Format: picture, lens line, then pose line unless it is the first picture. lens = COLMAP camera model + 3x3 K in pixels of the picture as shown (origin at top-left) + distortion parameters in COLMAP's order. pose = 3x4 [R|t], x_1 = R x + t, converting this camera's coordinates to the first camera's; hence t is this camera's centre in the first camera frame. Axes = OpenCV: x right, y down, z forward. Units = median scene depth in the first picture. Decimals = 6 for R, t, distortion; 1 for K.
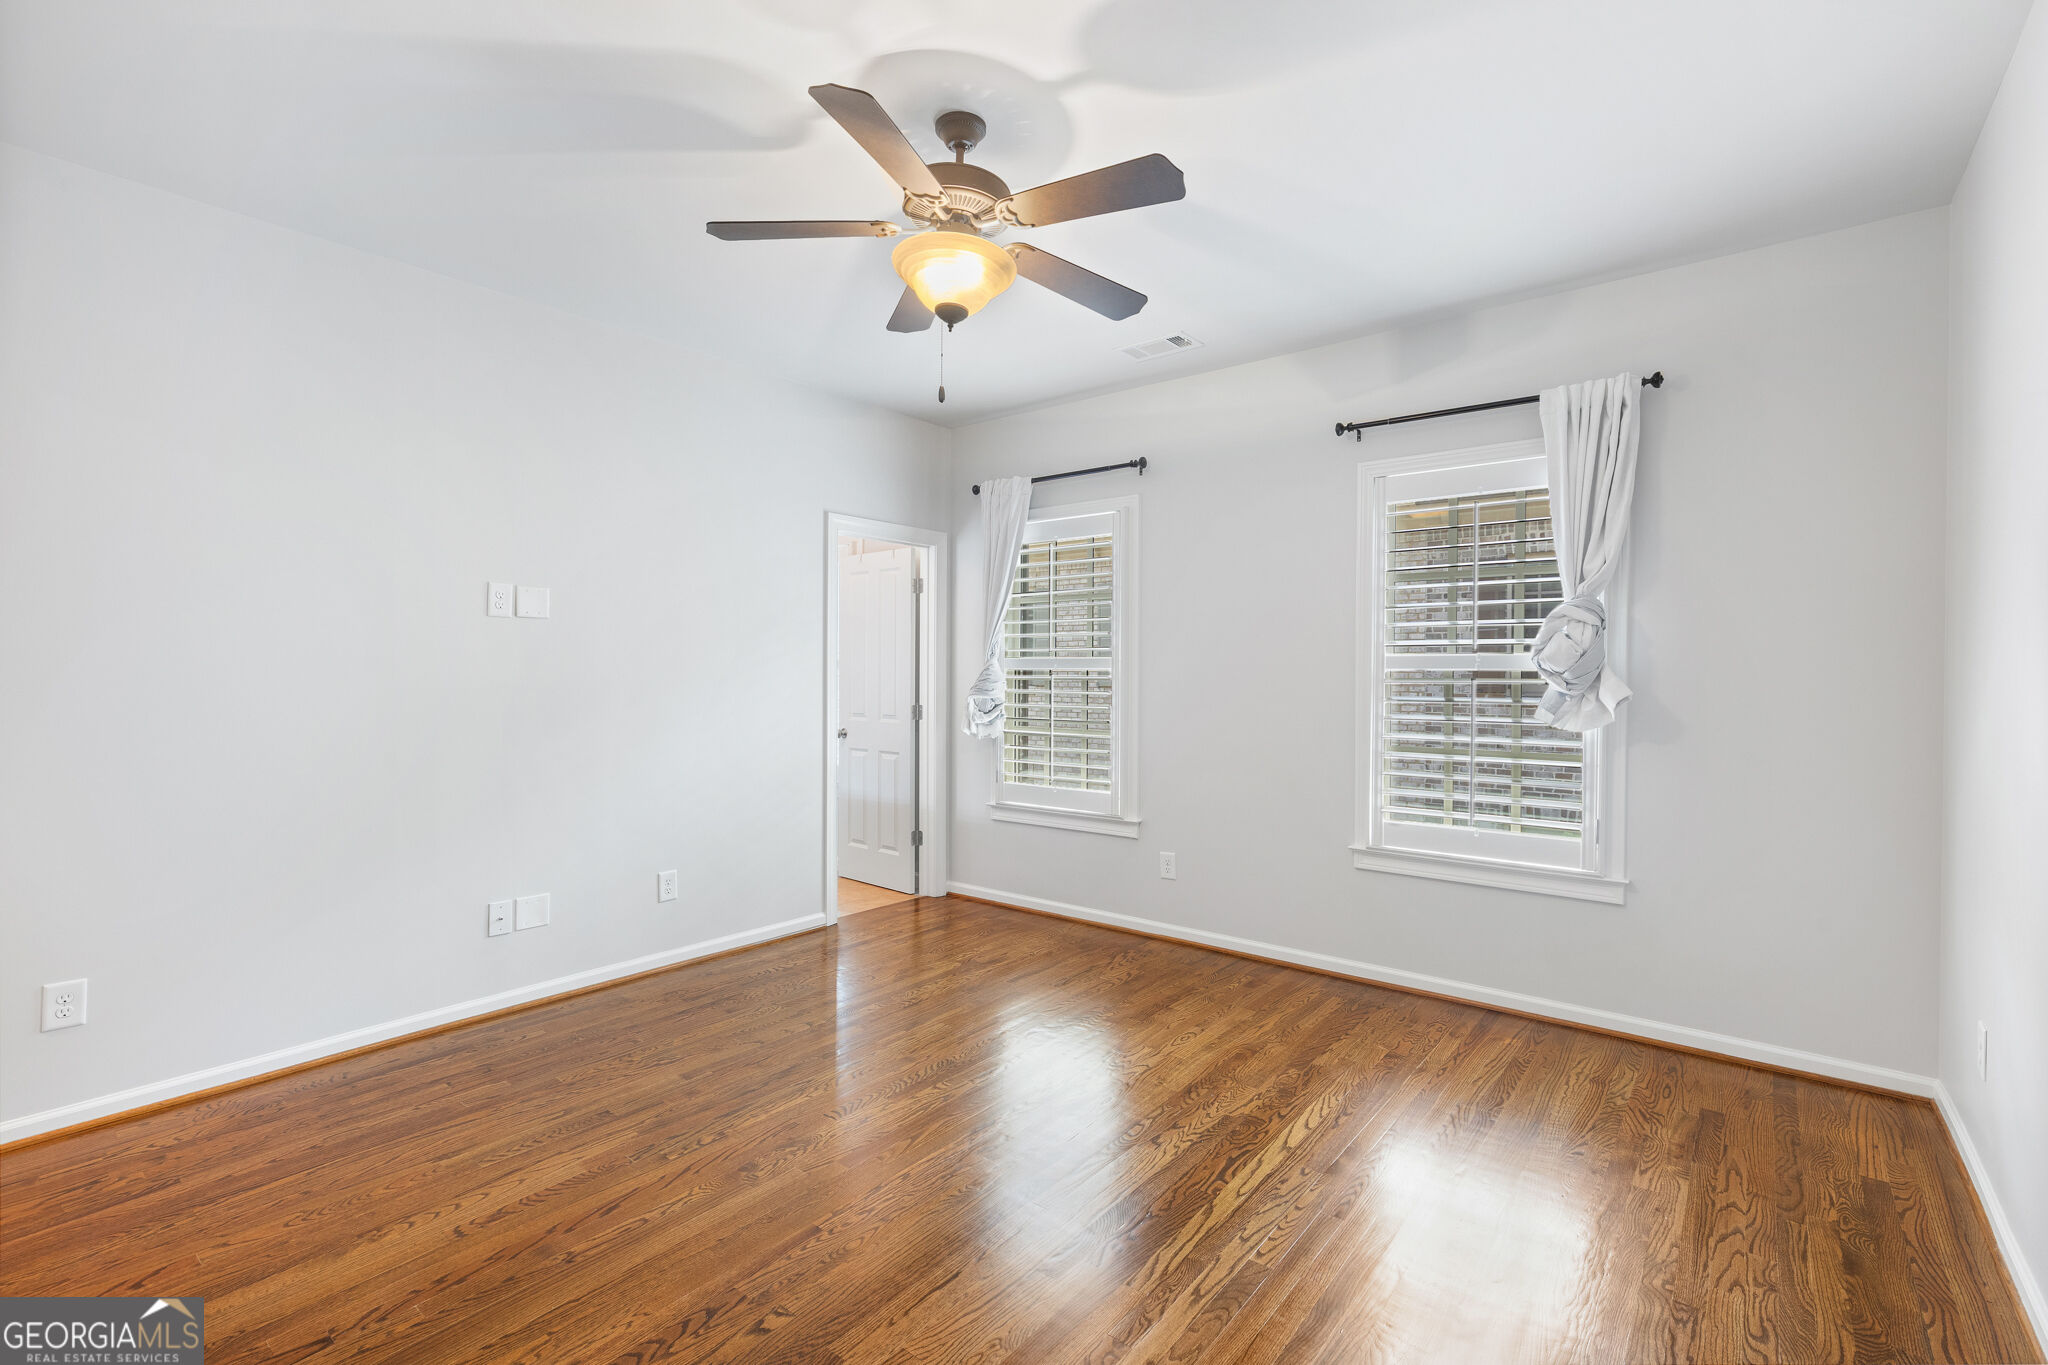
lens RADIAL K [[931.9, 0, 1024.2], [0, 931.9, 681.4], [0, 0, 1]] dist [0.007954, -0.000708]
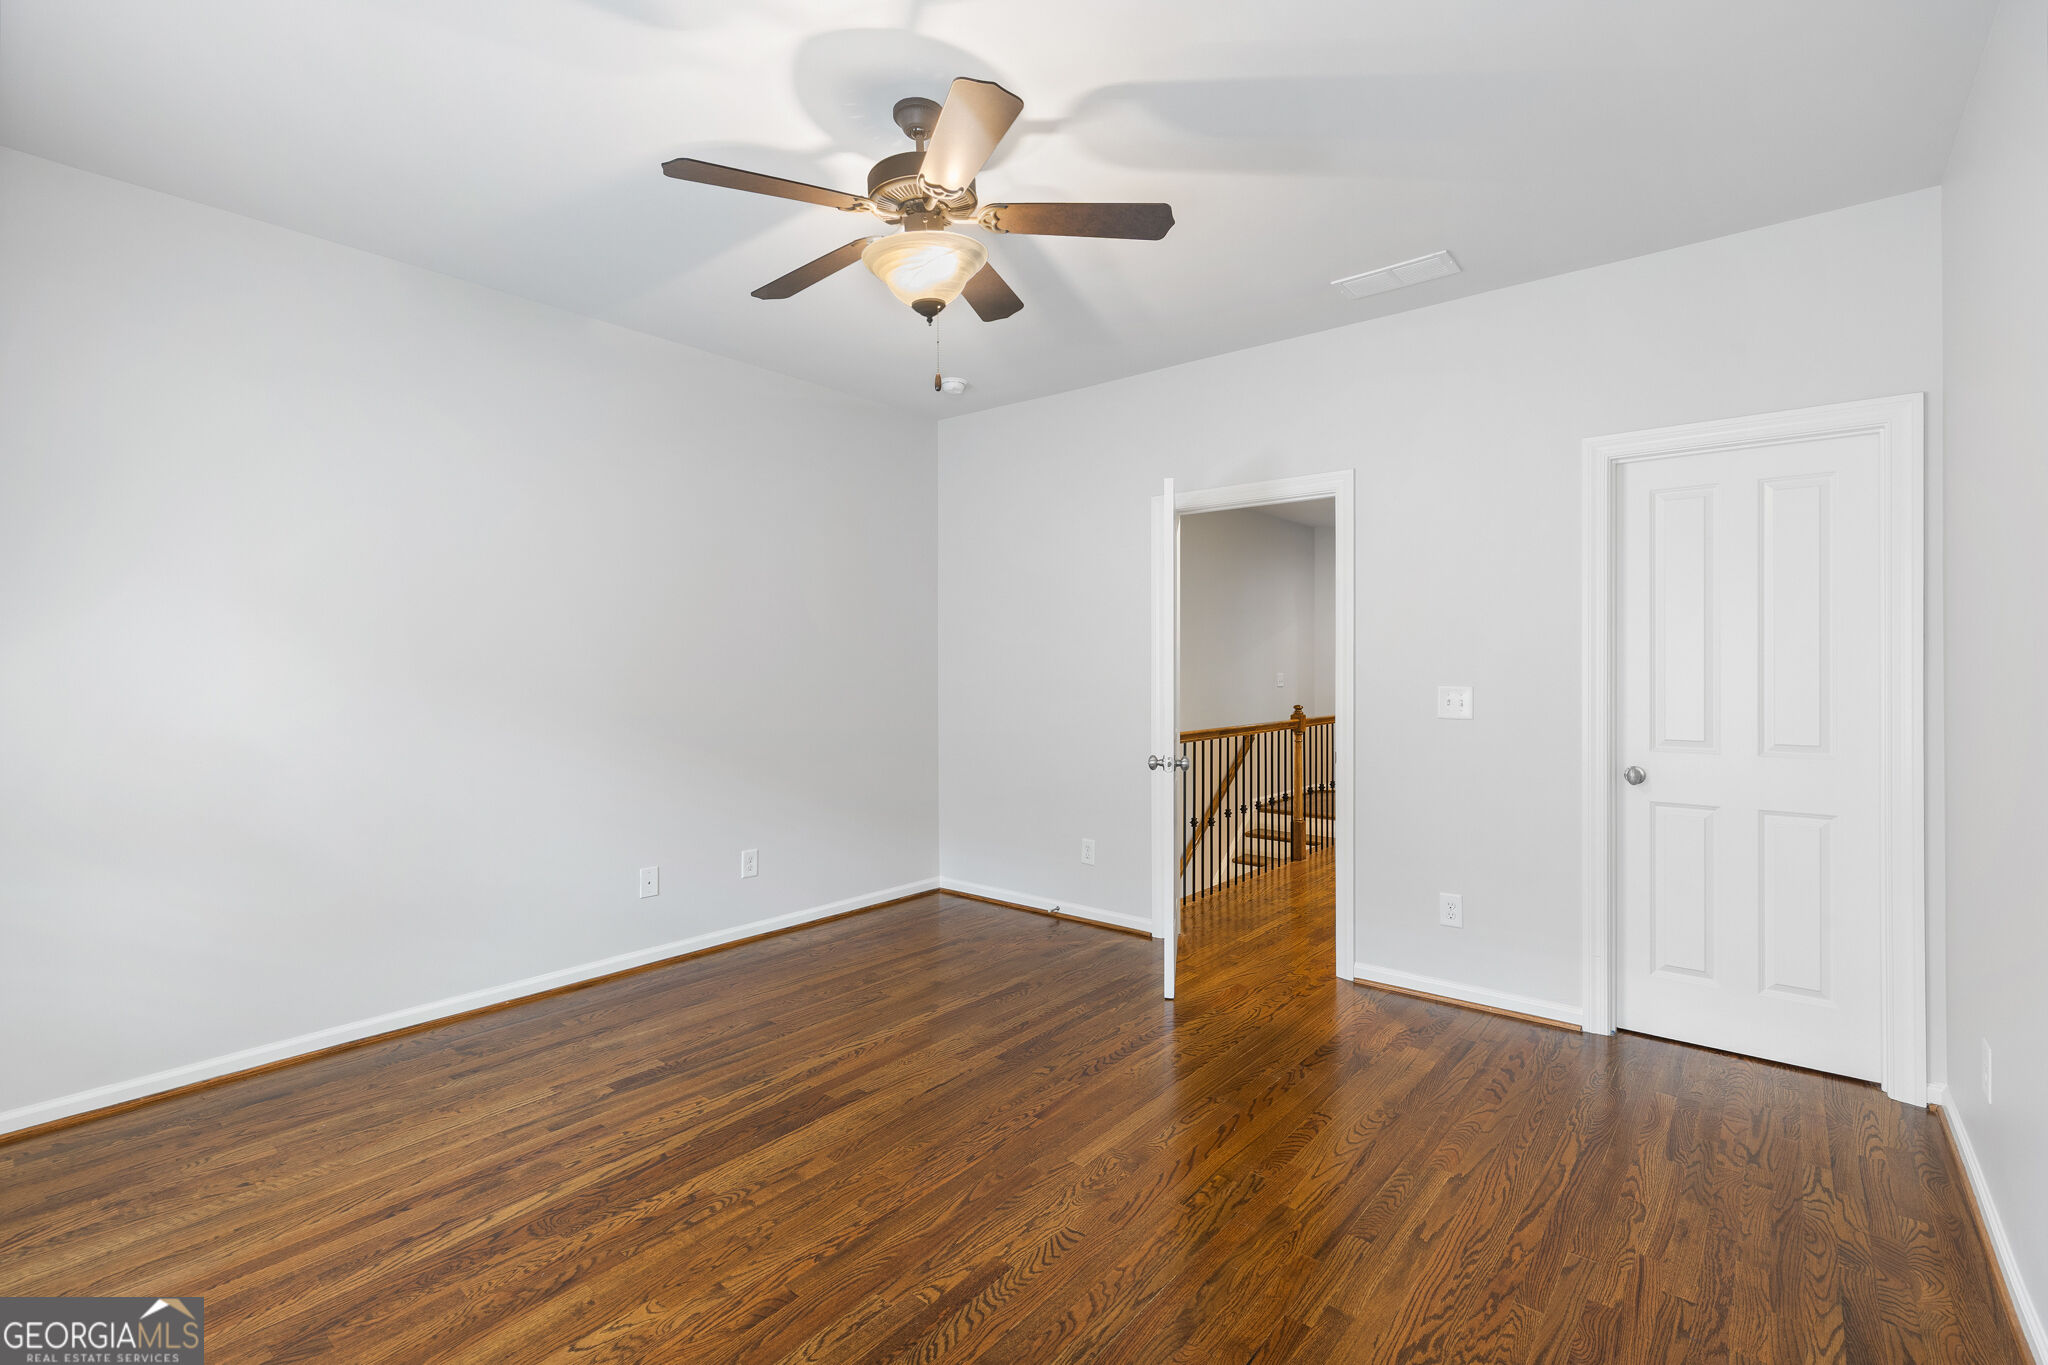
lens RADIAL K [[931.9, 0, 1022.7], [0, 931.9, 675.3], [0, 0, 1]] dist [0.007954, -0.000708]
pose [[-0.999897, -0.004460, 0.013661, -0.191240], [-0.004154, 0.999741, 0.022373, -0.022060], [-0.013758, 0.022314, -0.999656, 1.971738]]
